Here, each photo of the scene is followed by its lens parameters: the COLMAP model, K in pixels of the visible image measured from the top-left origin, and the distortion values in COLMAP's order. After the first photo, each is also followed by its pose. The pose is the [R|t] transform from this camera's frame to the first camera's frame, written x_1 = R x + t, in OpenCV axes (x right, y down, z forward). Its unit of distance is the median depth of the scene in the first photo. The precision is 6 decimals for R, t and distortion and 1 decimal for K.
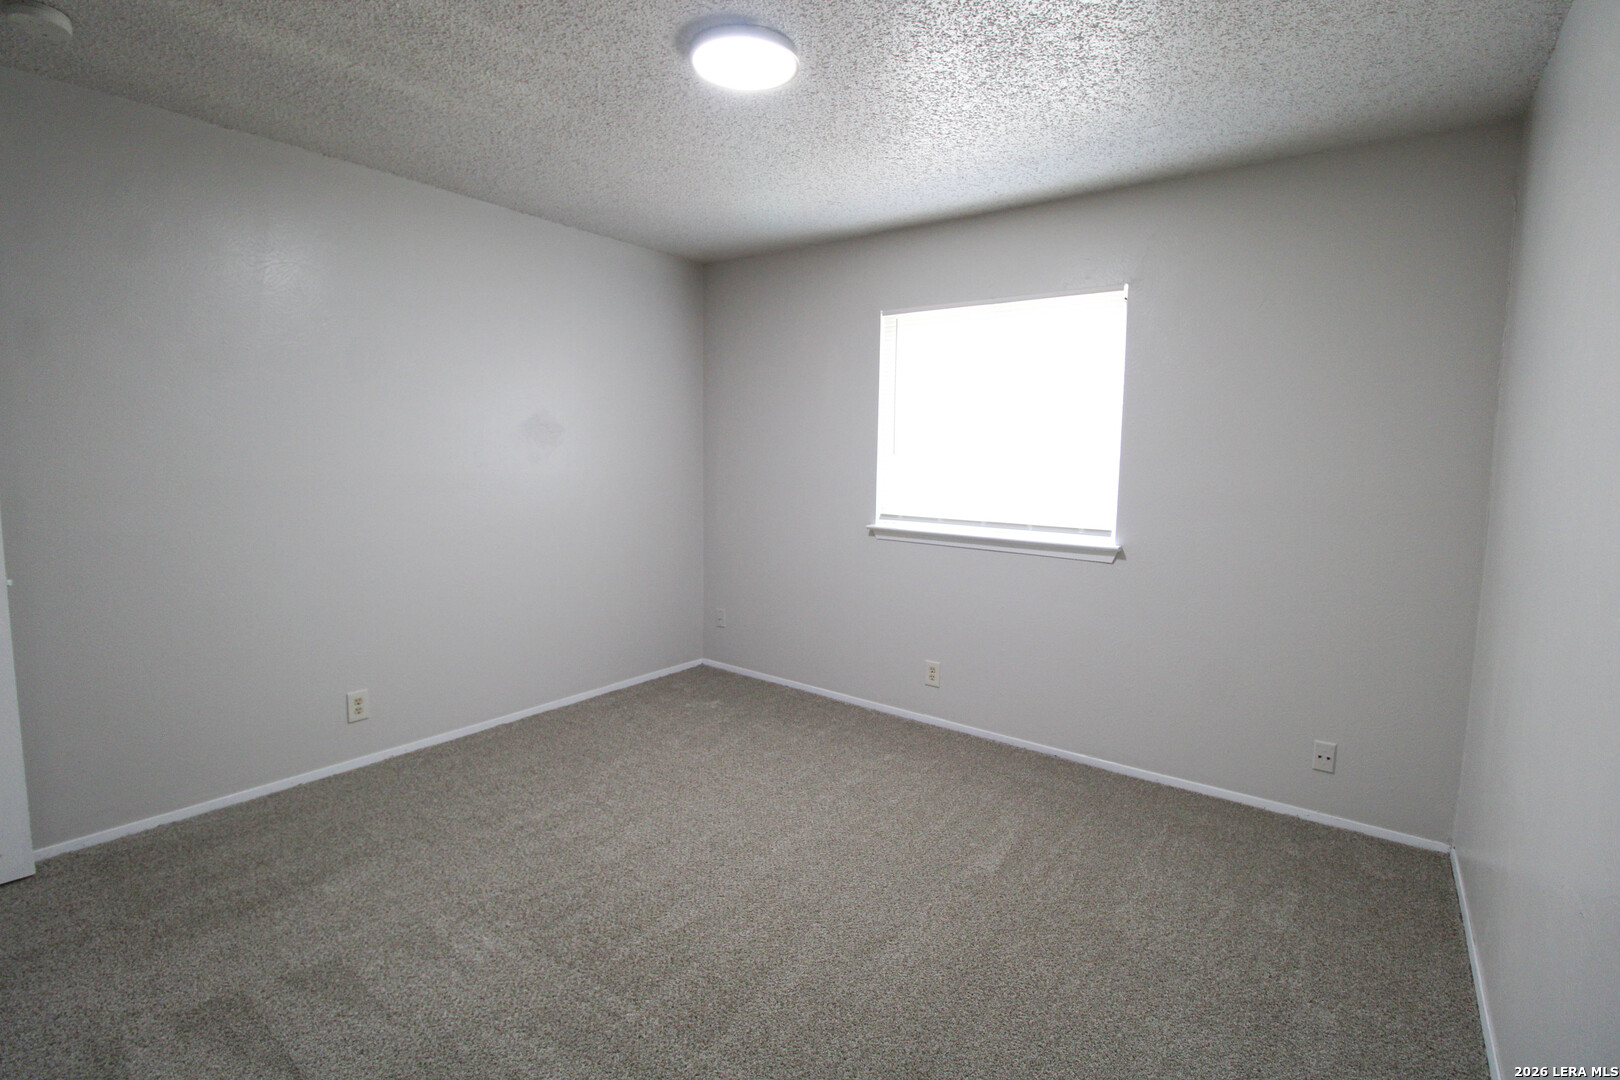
lens RADIAL K [[747.6, 0, 818.5], [0, 747.6, 524.4], [0, 0, 1]] dist [0.003327, -0.014487]
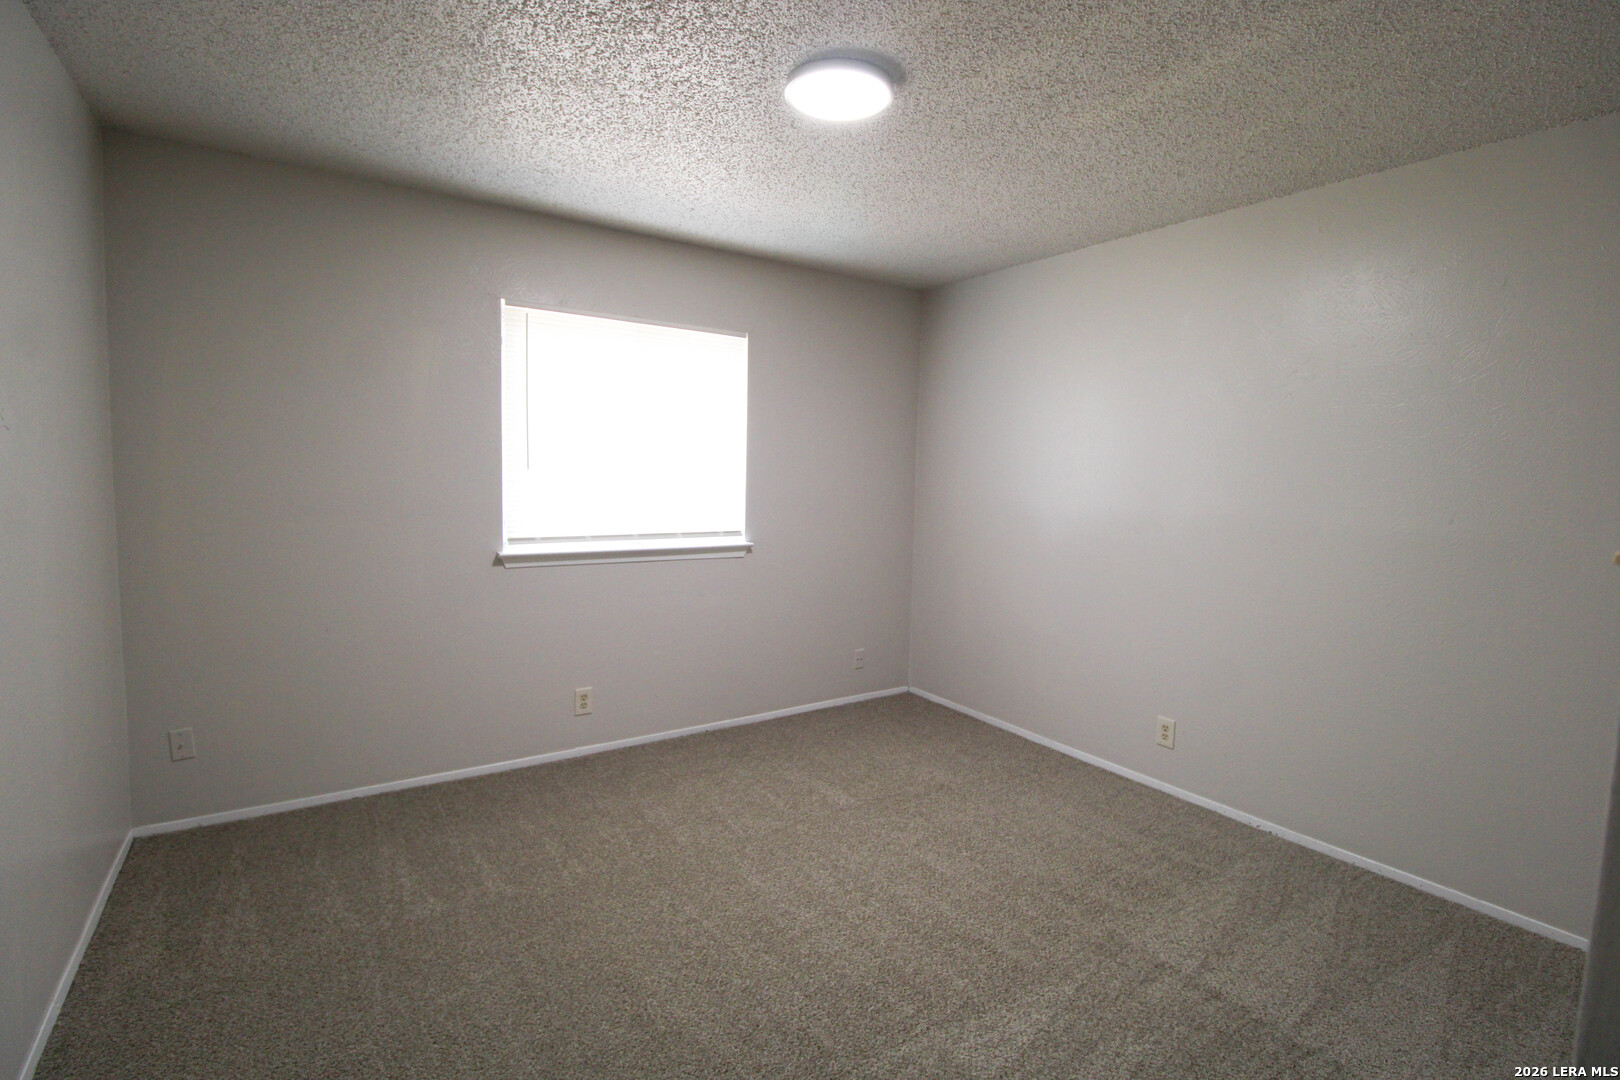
lens RADIAL K [[747.6, 0, 818.5], [0, 747.6, 524.4], [0, 0, 1]] dist [0.003327, -0.014487]
pose [[0.315684, -0.078595, 0.945604, -0.686262], [0.068363, 0.995858, 0.059950, -0.063840], [-0.946399, 0.045719, 0.319749, 0.448935]]
